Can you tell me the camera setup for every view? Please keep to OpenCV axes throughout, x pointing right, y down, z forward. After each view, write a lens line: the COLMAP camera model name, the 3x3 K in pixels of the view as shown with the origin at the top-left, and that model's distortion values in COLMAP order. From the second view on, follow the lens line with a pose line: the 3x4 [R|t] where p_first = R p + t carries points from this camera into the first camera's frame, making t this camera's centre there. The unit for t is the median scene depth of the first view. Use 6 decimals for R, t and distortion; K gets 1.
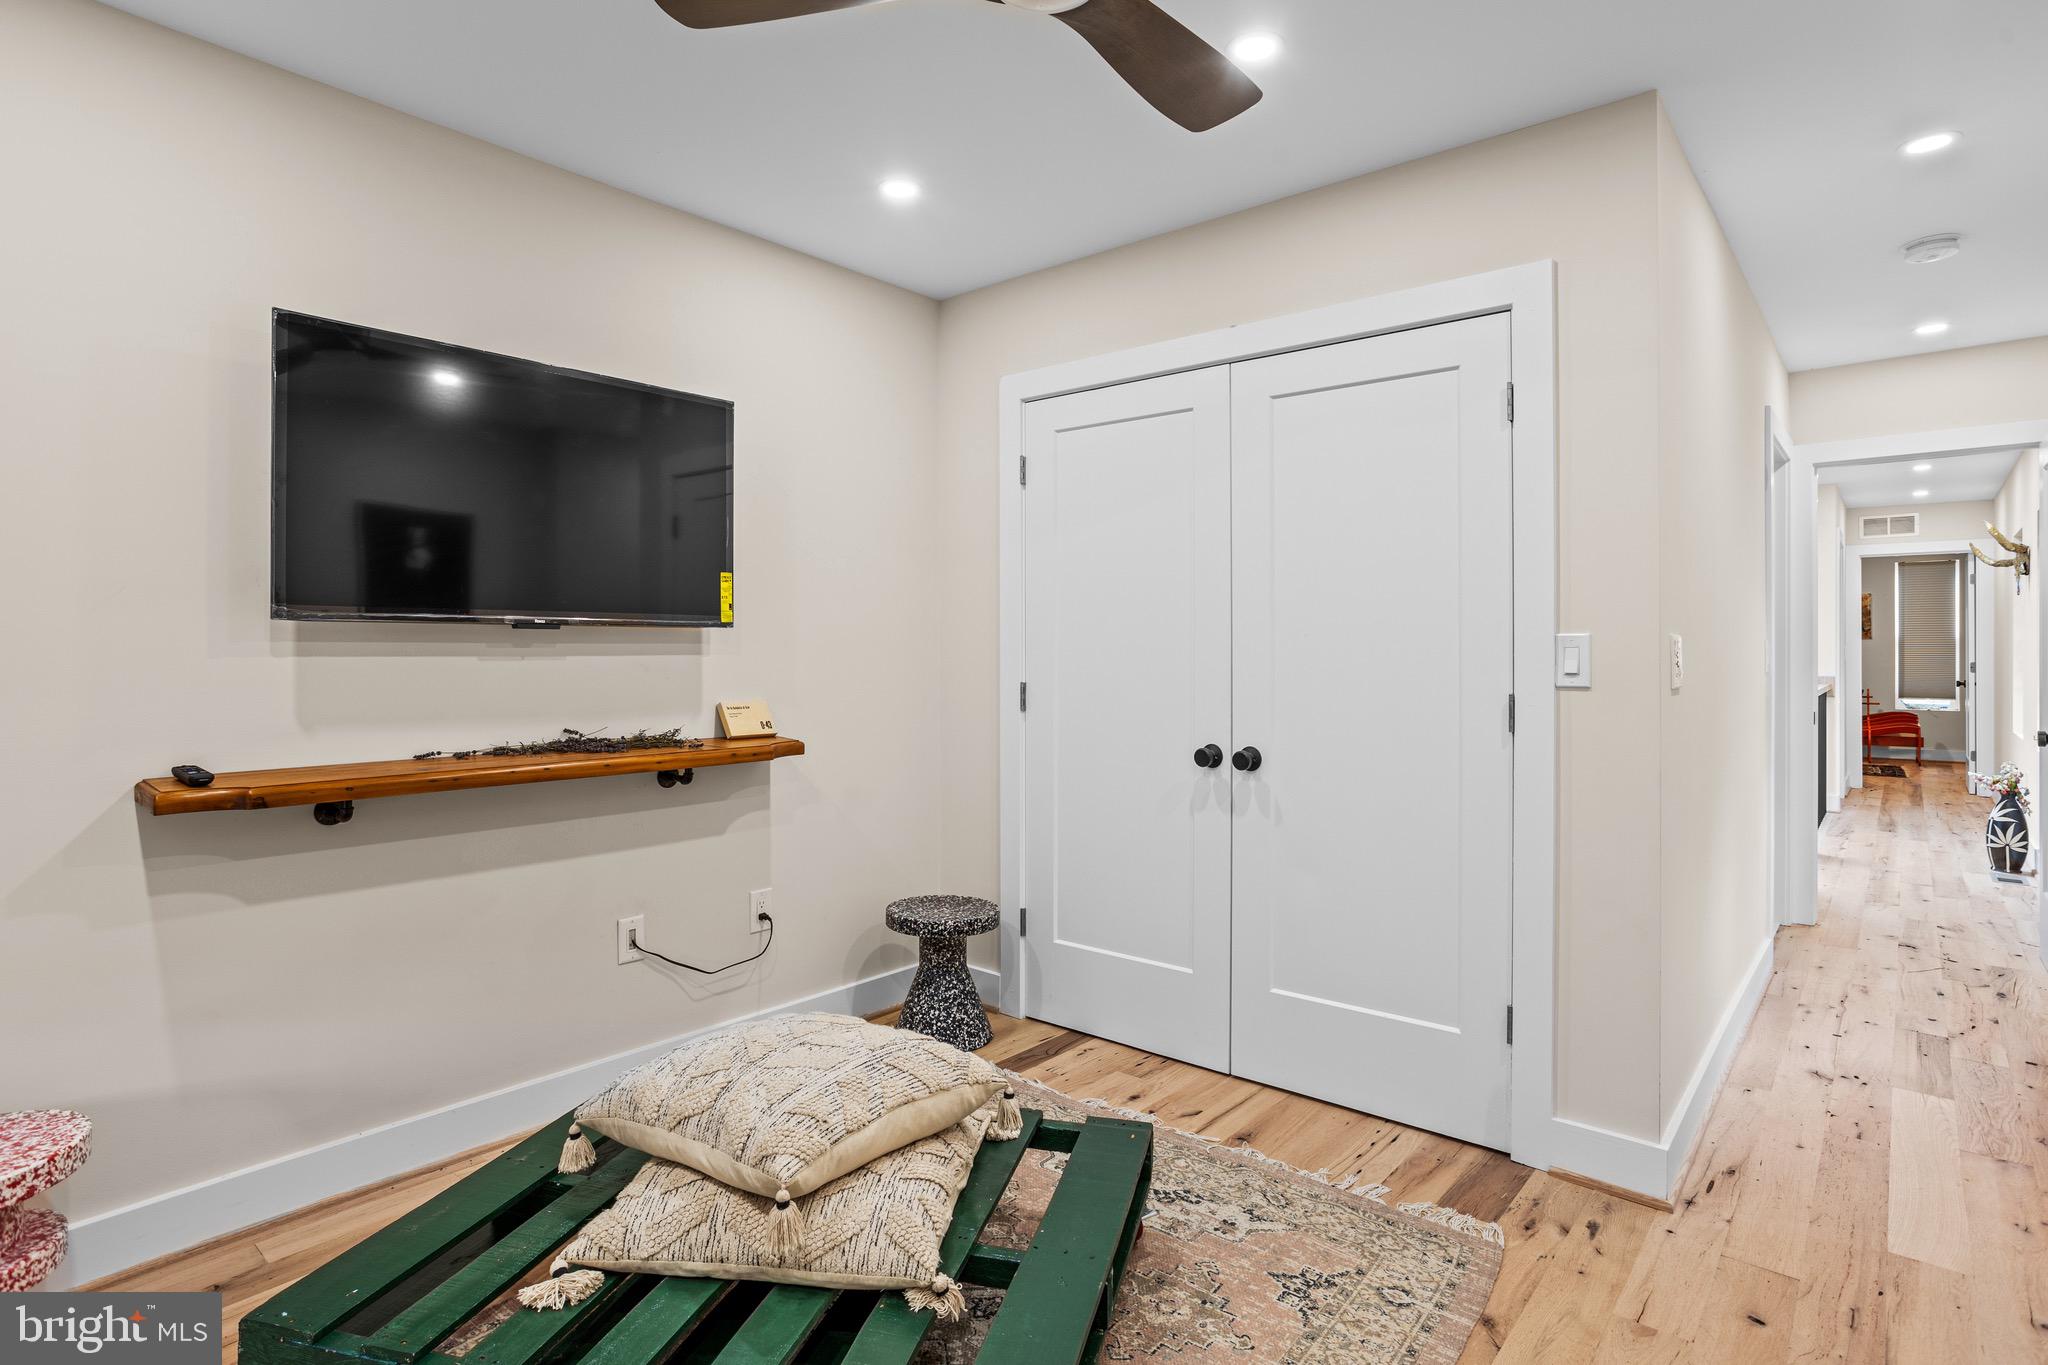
lens RADIAL K [[1065.3, 0, 1022.8], [0, 1065.3, 650.4], [0, 0, 1]] dist [0.000750, 0.000659]
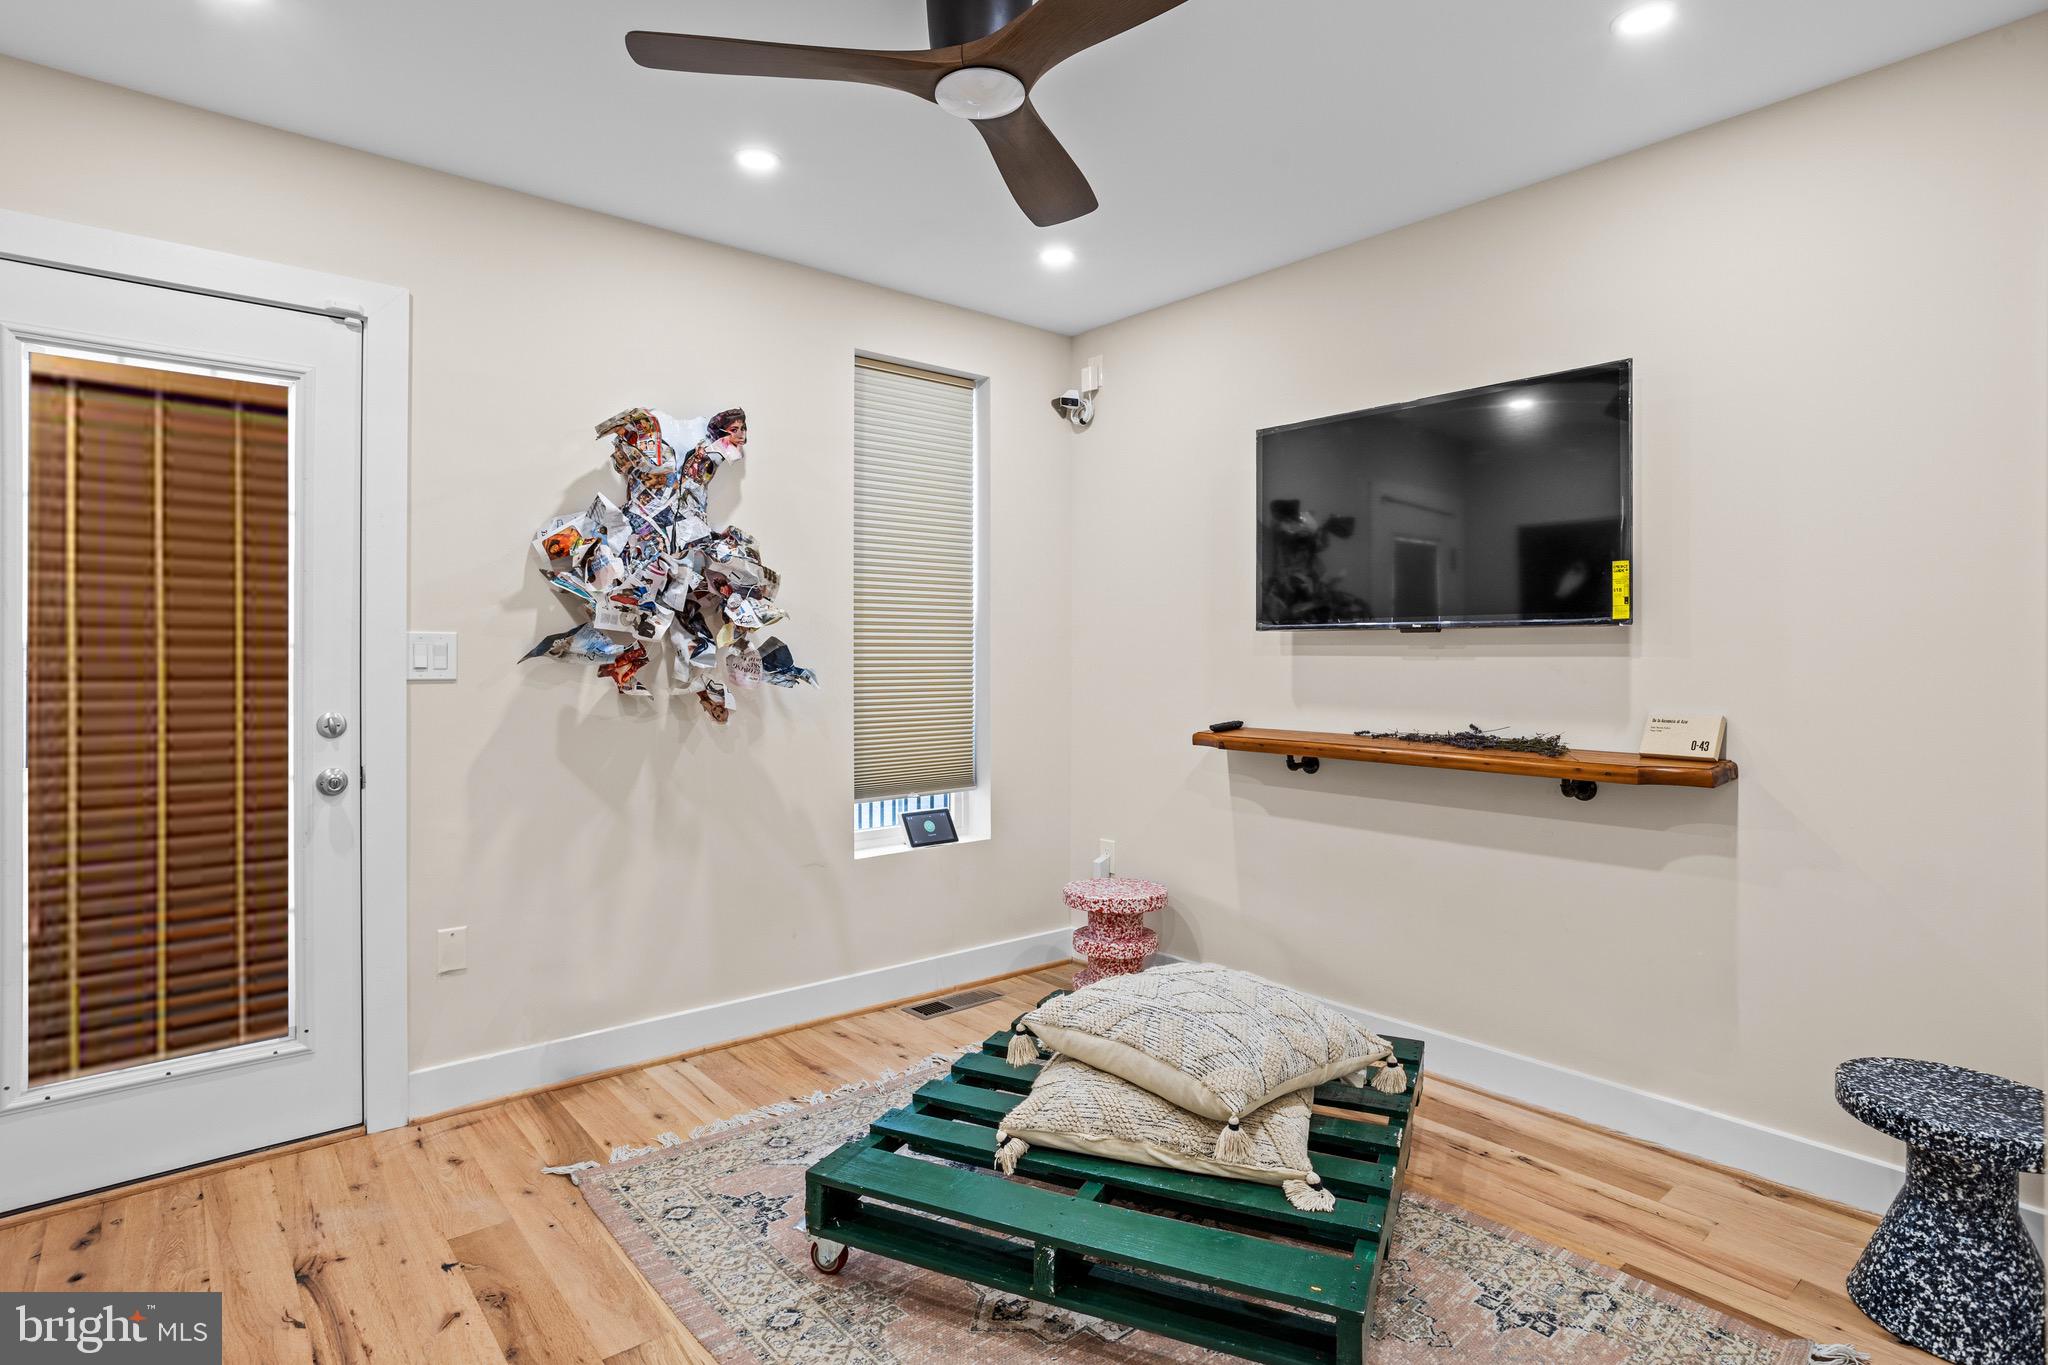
lens RADIAL K [[1065.3, 0, 1022.8], [0, 1065.3, 650.4], [0, 0, 1]] dist [0.000750, 0.000659]
pose [[-0.146852, 0.000442, -0.989158, 0.714721], [0.001342, 0.999999, 0.000247, -0.001898], [0.989158, -0.001291, -0.146852, 0.721423]]
